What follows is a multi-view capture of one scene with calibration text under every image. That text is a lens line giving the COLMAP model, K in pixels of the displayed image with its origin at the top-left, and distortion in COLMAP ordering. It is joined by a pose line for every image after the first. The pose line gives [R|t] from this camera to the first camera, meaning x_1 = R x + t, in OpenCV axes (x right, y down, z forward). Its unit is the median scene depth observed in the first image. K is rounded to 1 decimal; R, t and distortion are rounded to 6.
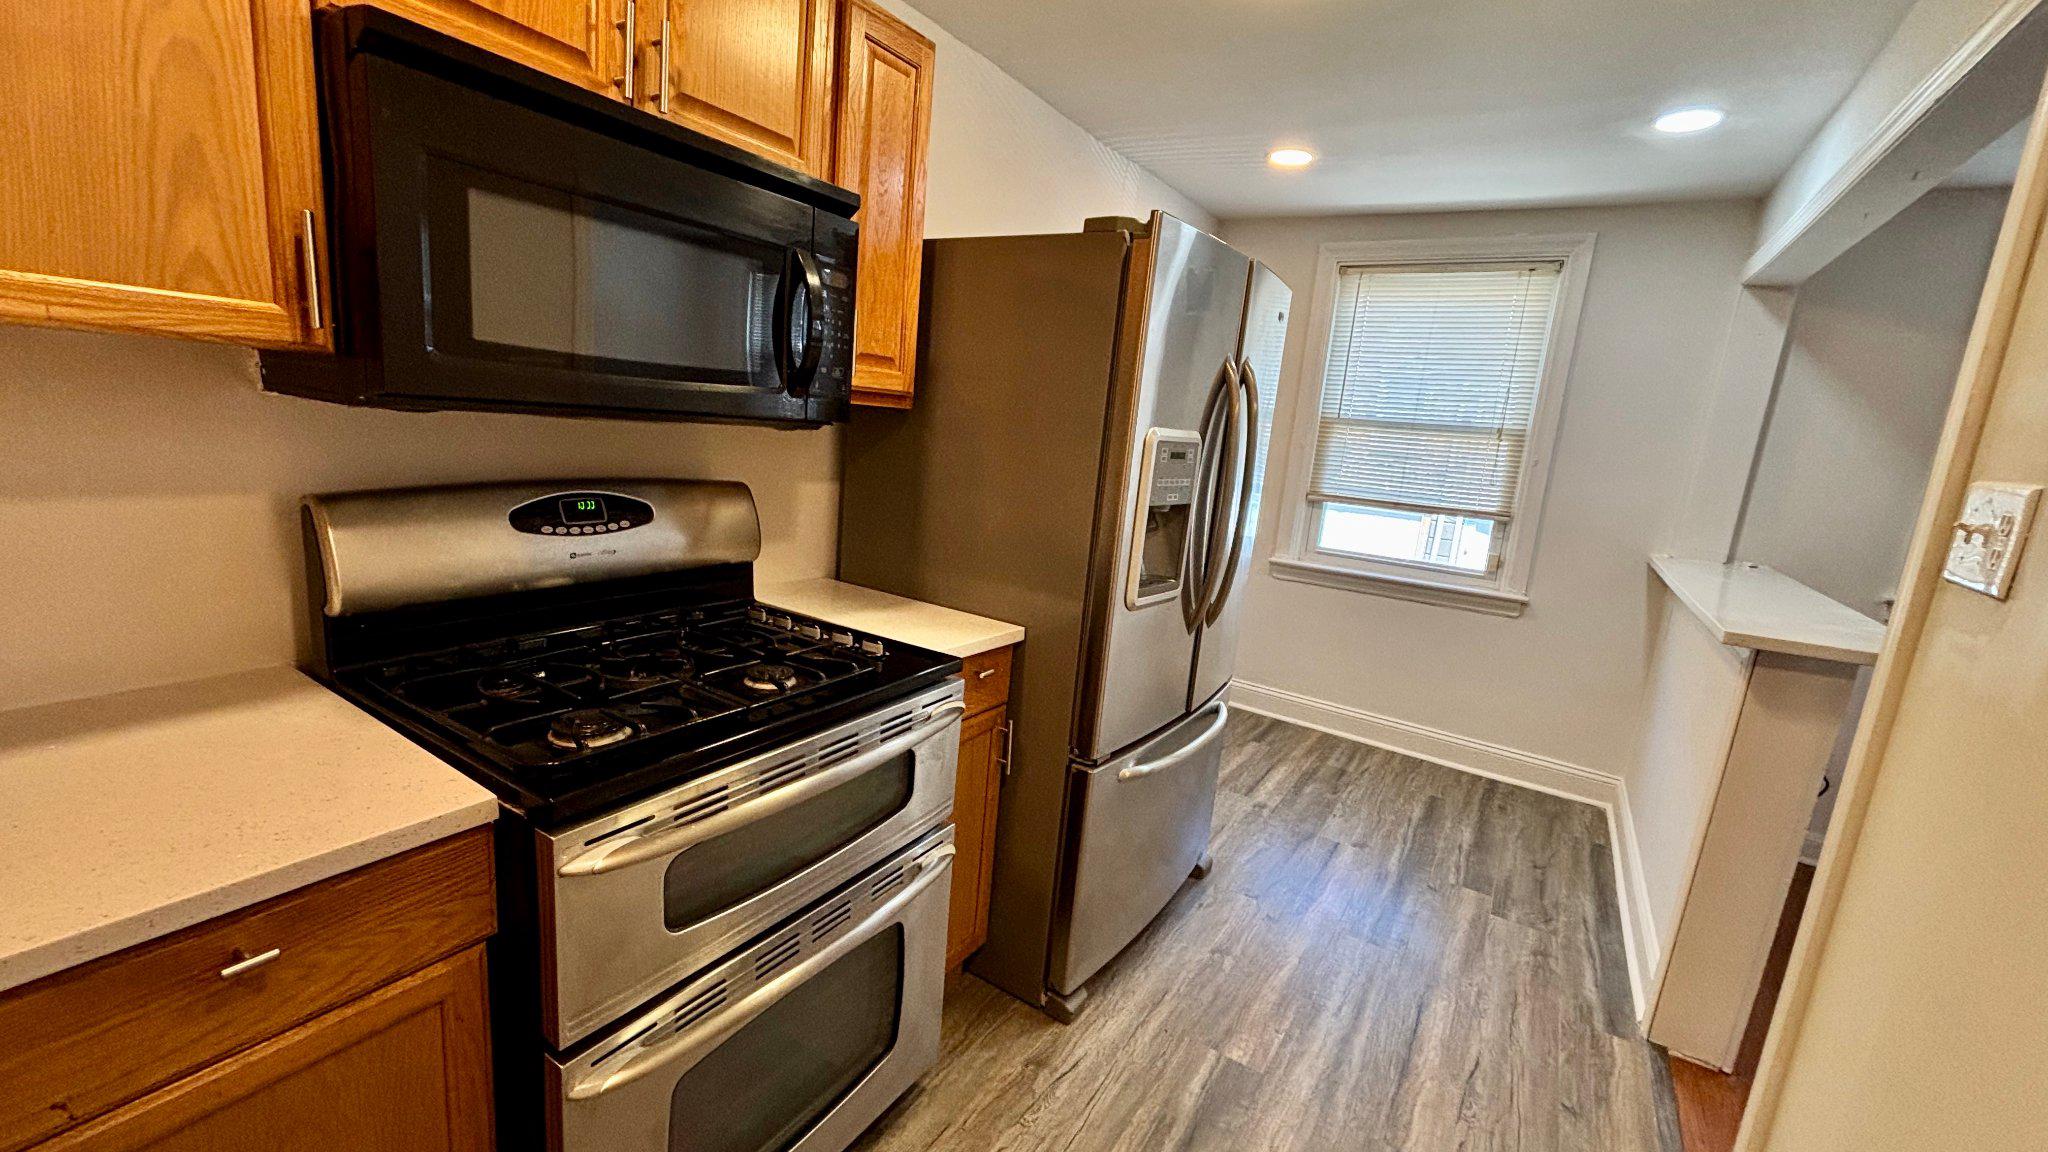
lens RADIAL K [[831.9, 0, 1014.1], [0, 831.9, 573.7], [0, 0, 1]] dist [-0.028915, -0.000776]
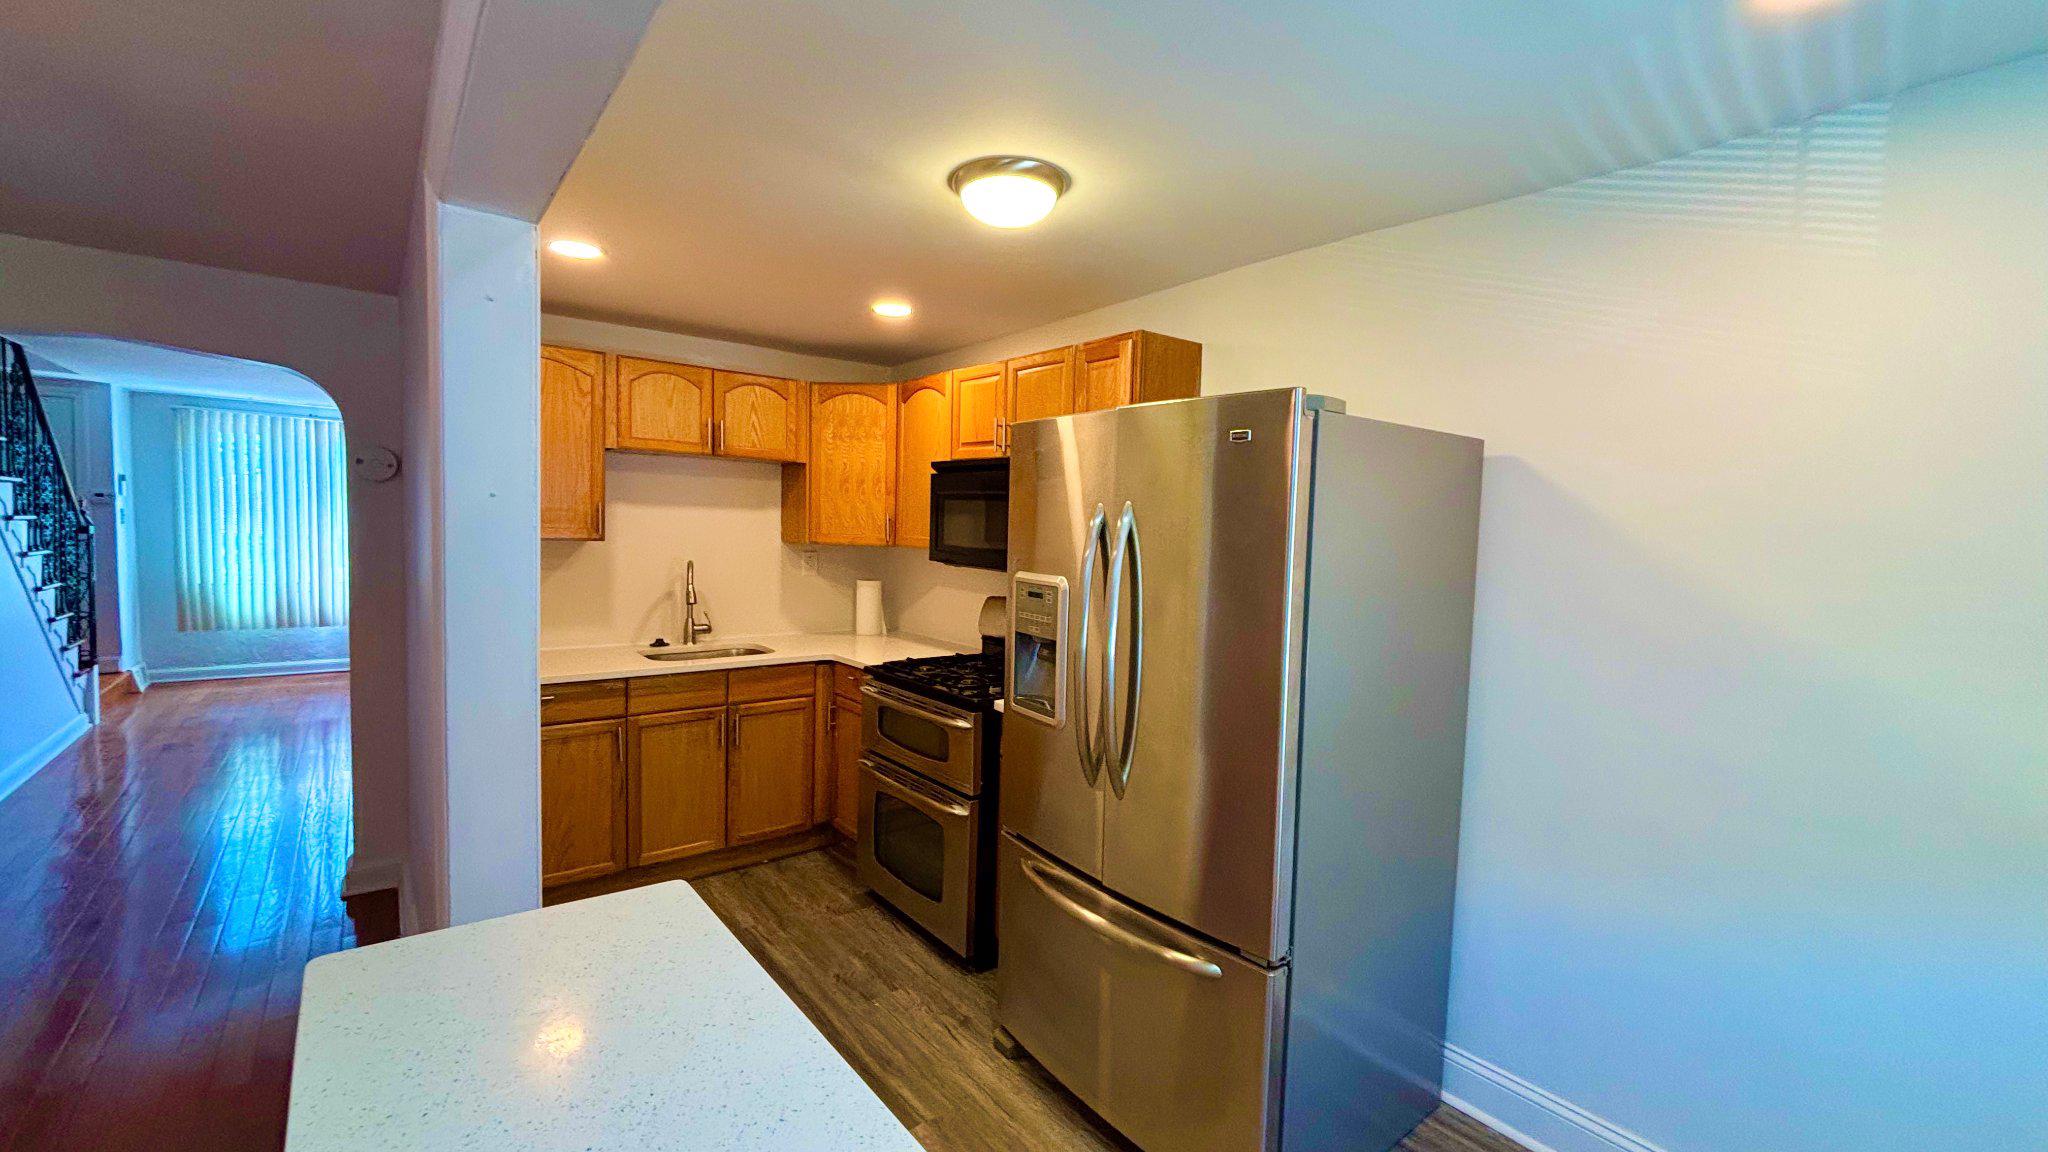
lens RADIAL K [[831.9, 0, 1013.2], [0, 831.9, 579.0], [0, 0, 1]] dist [-0.028915, -0.000776]
pose [[-0.325241, -0.033739, -0.945029, 1.329517], [-0.239718, 0.969661, 0.047883, -0.211235], [0.914742, 0.242114, -0.323461, 1.337064]]
